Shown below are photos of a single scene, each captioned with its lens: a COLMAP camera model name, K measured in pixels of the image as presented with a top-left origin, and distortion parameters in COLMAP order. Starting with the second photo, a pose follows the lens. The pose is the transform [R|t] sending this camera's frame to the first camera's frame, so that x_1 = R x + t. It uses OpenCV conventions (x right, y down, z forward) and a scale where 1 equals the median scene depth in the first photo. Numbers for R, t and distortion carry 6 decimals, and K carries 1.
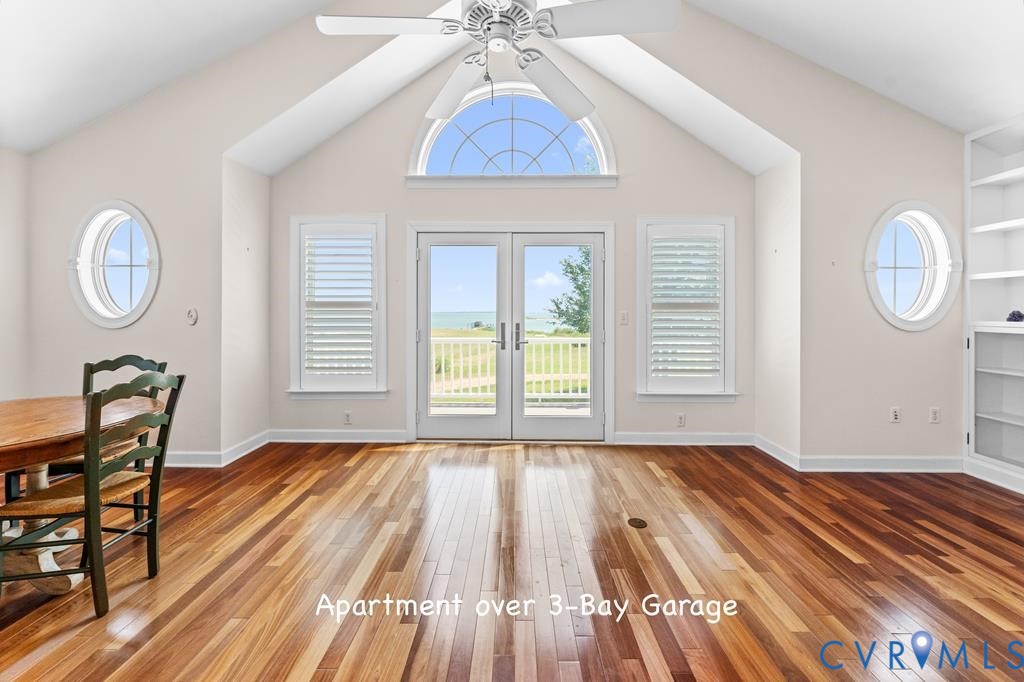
lens RADIAL K [[416.6, 0, 514.0], [0, 416.6, 318.0], [0, 0, 1]] dist [-0.000648, -0.000129]
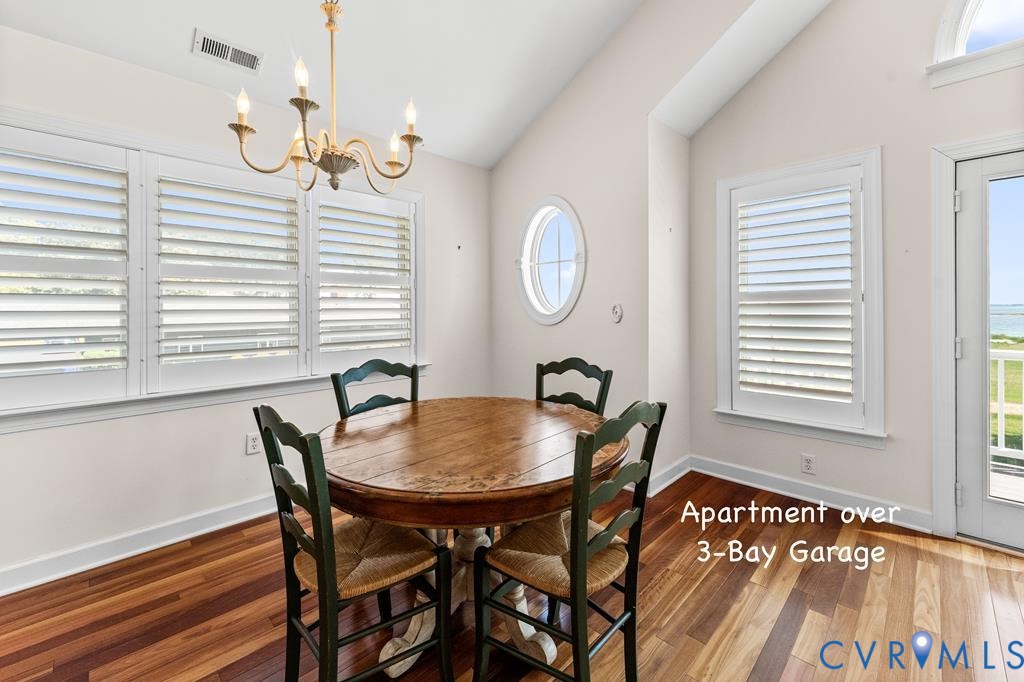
lens RADIAL K [[416.6, 0, 509.3], [0, 416.6, 310.9], [0, 0, 1]] dist [-0.000648, -0.000129]
pose [[0.705194, -0.005391, -0.708994, -0.313331], [0.000324, 0.999973, -0.007282, -0.001691], [0.709015, 0.004906, 0.705177, 0.227109]]
